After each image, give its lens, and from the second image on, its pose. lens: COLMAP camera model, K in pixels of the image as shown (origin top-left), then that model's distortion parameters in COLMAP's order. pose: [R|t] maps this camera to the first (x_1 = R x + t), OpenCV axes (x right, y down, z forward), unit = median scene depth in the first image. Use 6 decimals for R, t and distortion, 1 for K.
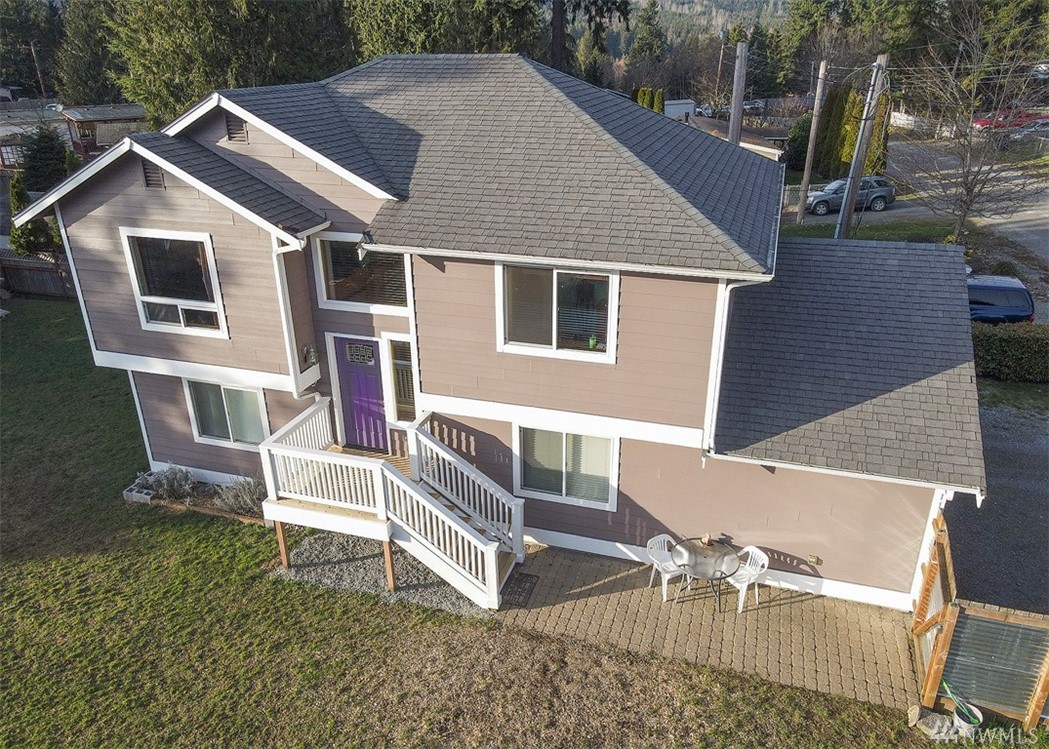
lens RADIAL K [[762.2, 0, 495.3], [0, 762.2, 388.8], [0, 0, 1]] dist [0.034177, -0.001168]
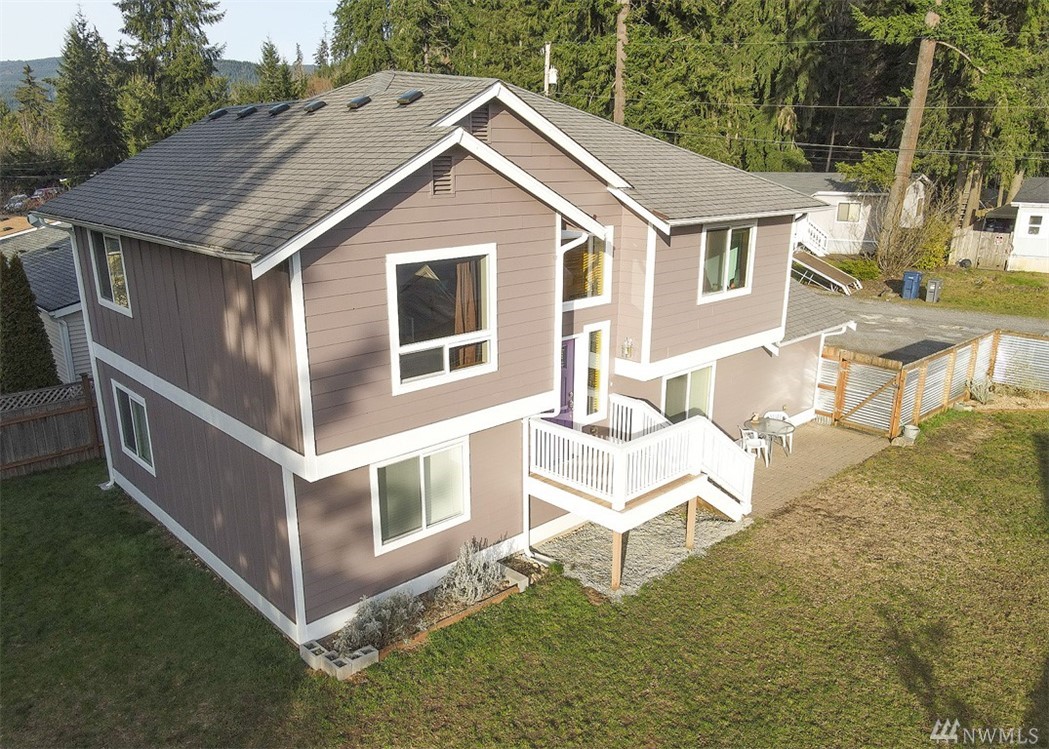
lens RADIAL K [[811.7, 0, 507.3], [0, 811.7, 378.7], [0, 0, 1]] dist [0.008859, 0.057705]
pose [[0.474275, -0.225444, 0.851022, -1.196239], [0.352189, 0.934523, 0.051289, -0.106146], [-0.806862, 0.275395, 0.522619, 0.573142]]
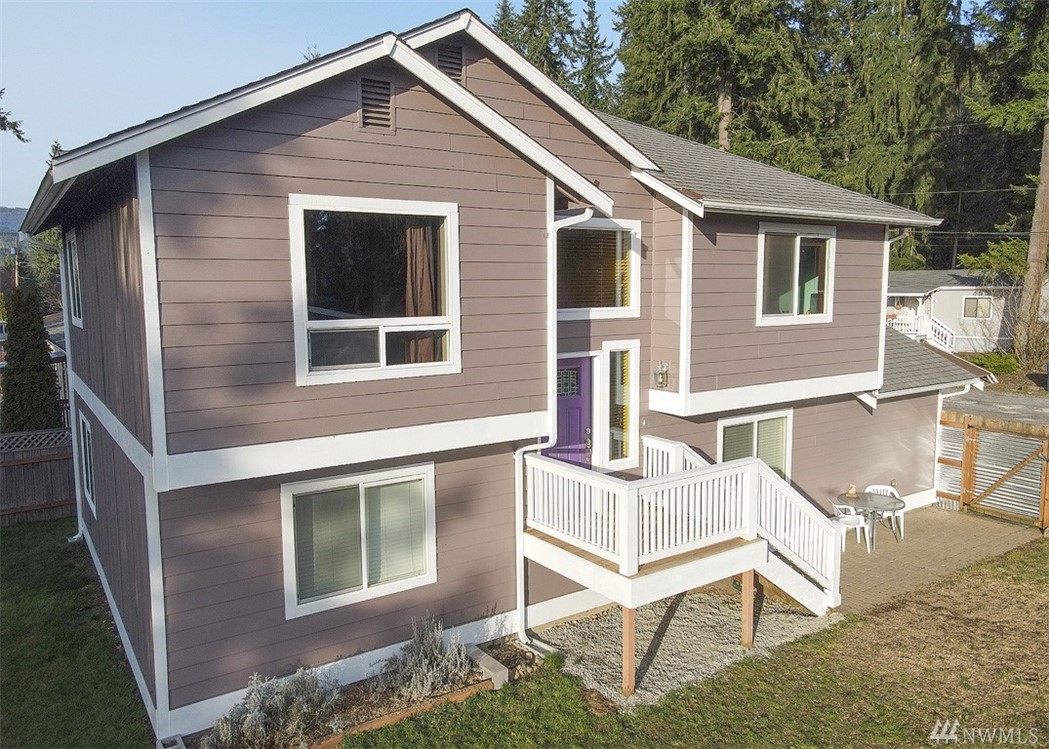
lens RADIAL K [[775.4, 0, 520.8], [0, 775.4, 356.3], [0, 0, 1]] dist [0.035347, -0.010447]
pose [[0.597123, -0.063611, 0.799624, -0.906170], [0.323185, 0.931440, -0.167243, 0.051005], [-0.734164, 0.358291, 0.576742, 0.635014]]
